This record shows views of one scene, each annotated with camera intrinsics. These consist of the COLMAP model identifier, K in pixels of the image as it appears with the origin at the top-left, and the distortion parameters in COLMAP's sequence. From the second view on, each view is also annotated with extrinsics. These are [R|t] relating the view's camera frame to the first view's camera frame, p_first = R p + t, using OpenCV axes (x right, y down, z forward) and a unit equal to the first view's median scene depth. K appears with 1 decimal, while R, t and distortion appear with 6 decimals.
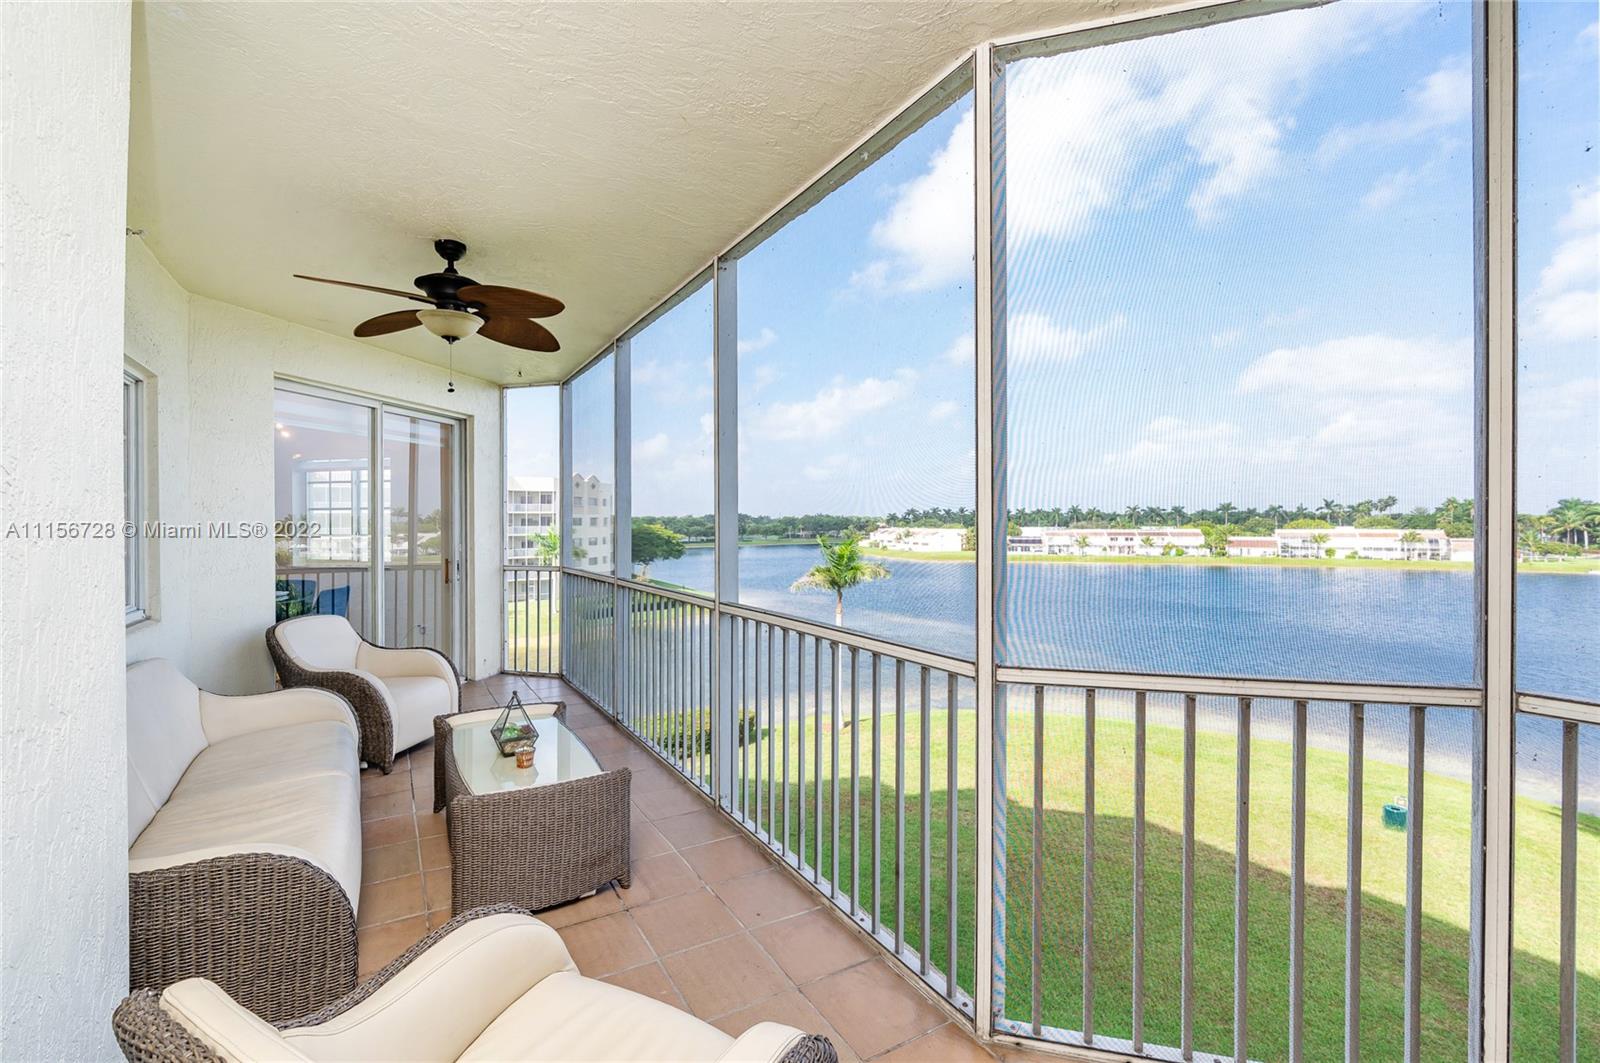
lens RADIAL K [[629.6, 0, 799.1], [0, 629.6, 525.1], [0, 0, 1]] dist [0.000124, -0.000034]
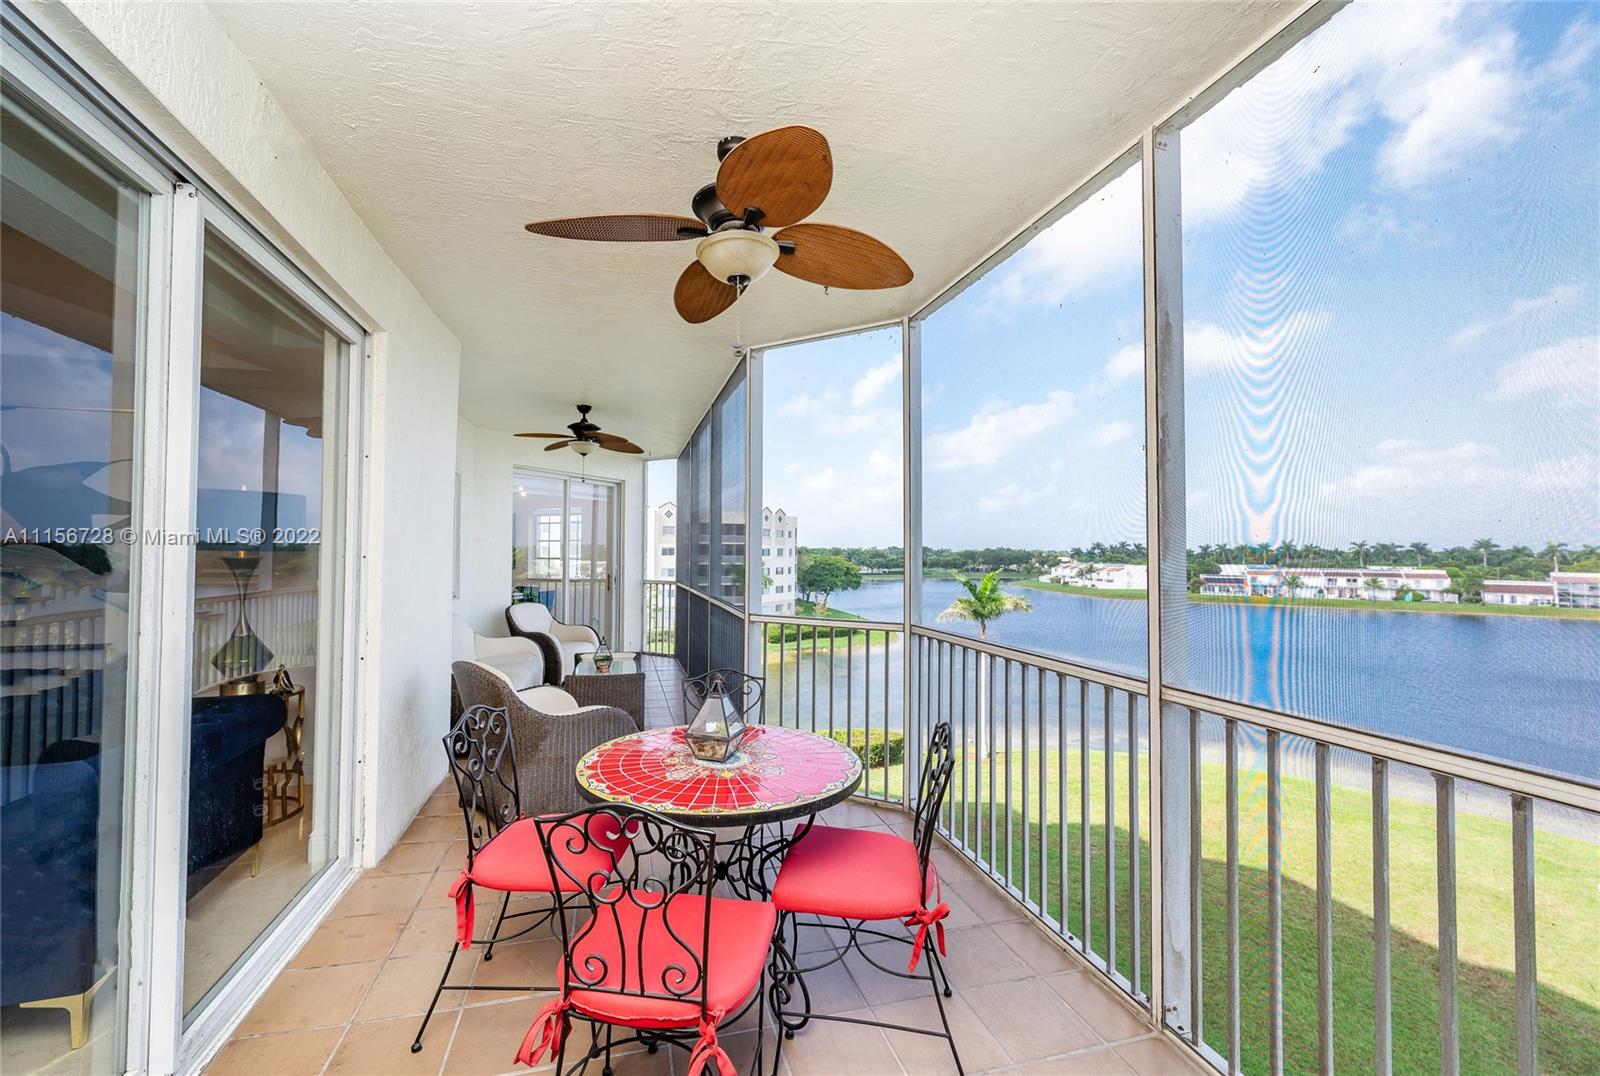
lens RADIAL K [[632.4, 0, 798.8], [0, 632.4, 545.8], [0, 0, 1]] dist [0.000090, -0.000136]
pose [[0.956156, 0.009759, -0.292697, 0.053503], [-0.015114, 0.999757, -0.016041, 0.000187], [0.292469, 0.019762, 0.956071, -0.053990]]
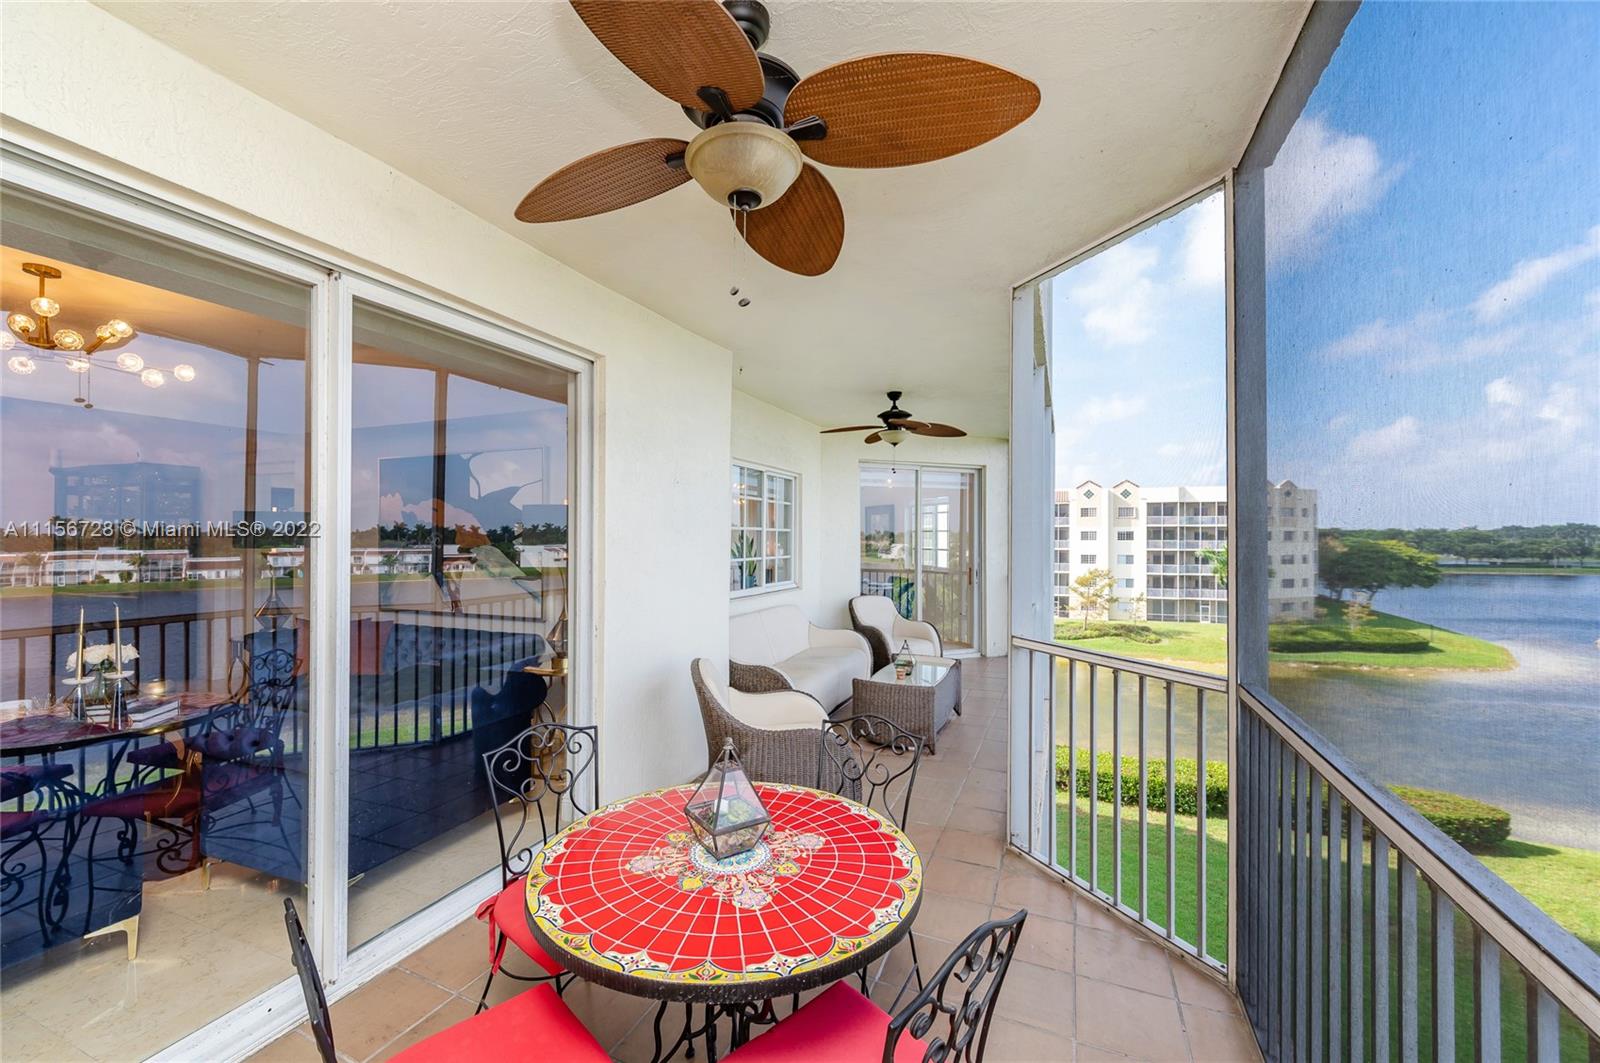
lens RADIAL K [[637.4, 0, 800.0], [0, 637.4, 531.5], [0, 0, 1]] dist [0.003315, 0.000478]
pose [[0.550625, 0.003395, -0.834746, 0.069229], [-0.011314, 0.999930, -0.003395, -0.003016], [0.834676, 0.011314, 0.550625, -0.019595]]
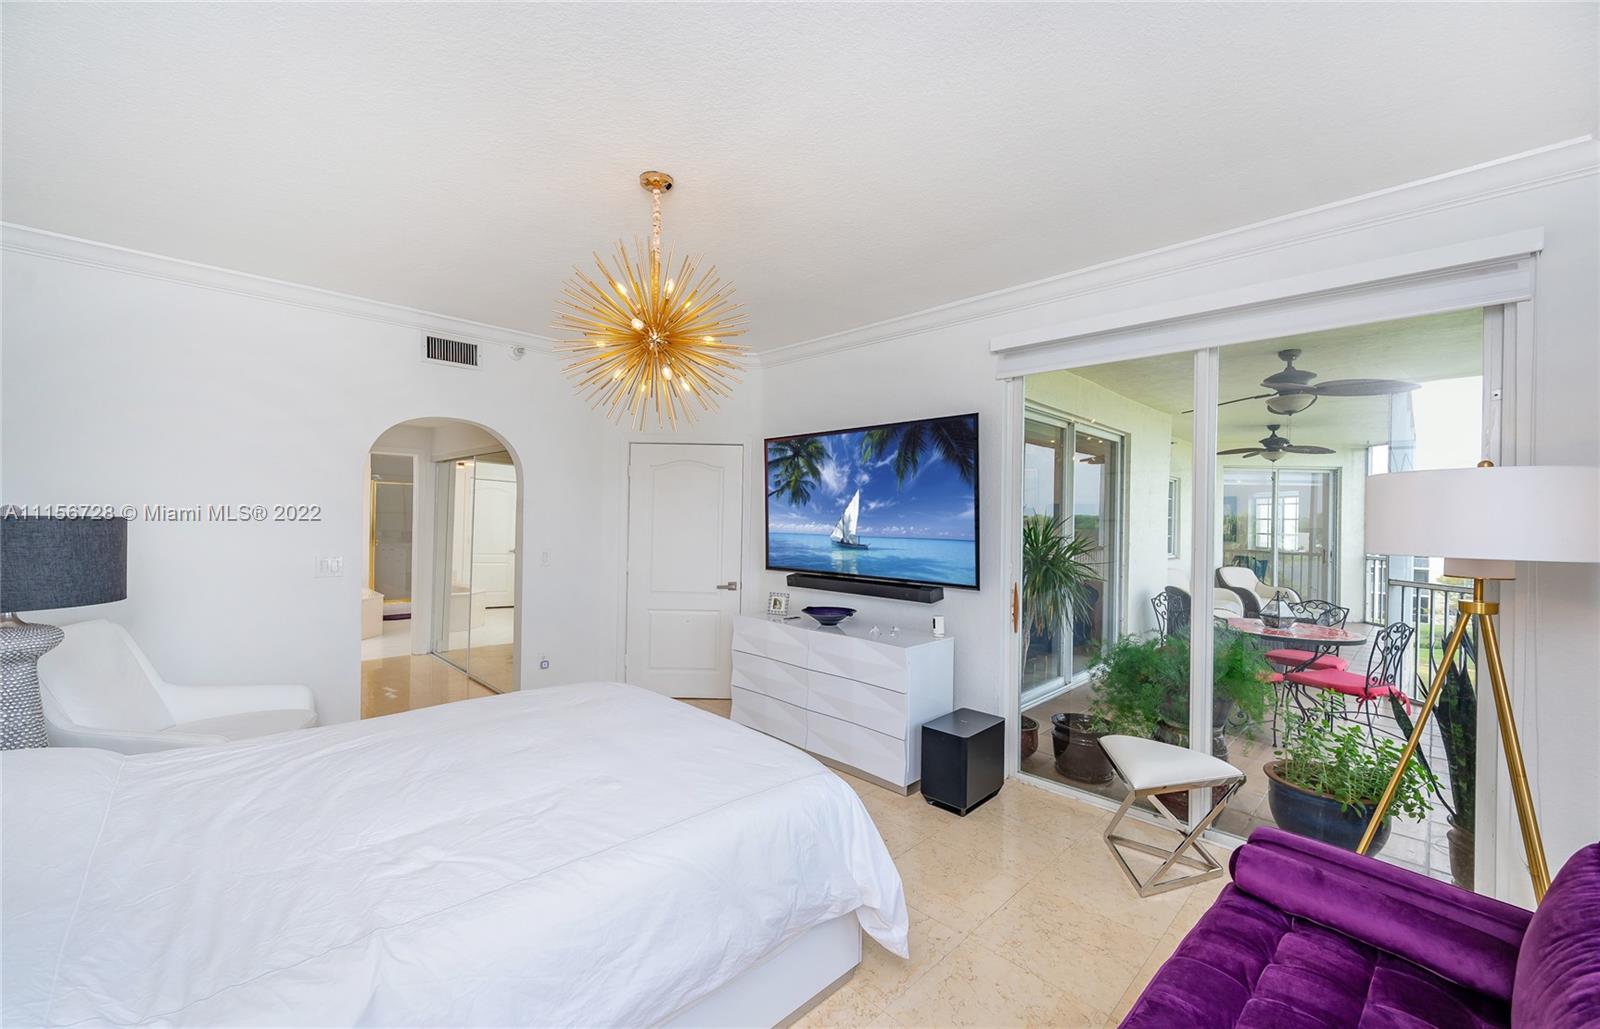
lens RADIAL K [[598.4, 0, 800.0], [0, 598.4, 514.5], [0, 0, 1]] dist [0.001942, 0.000152]
pose [[0.171717, 0.005193, -0.985133, 0.133568], [-0.023809, 0.999716, 0.001120, -0.001883], [0.984859, 0.023263, 0.171791, -0.116912]]
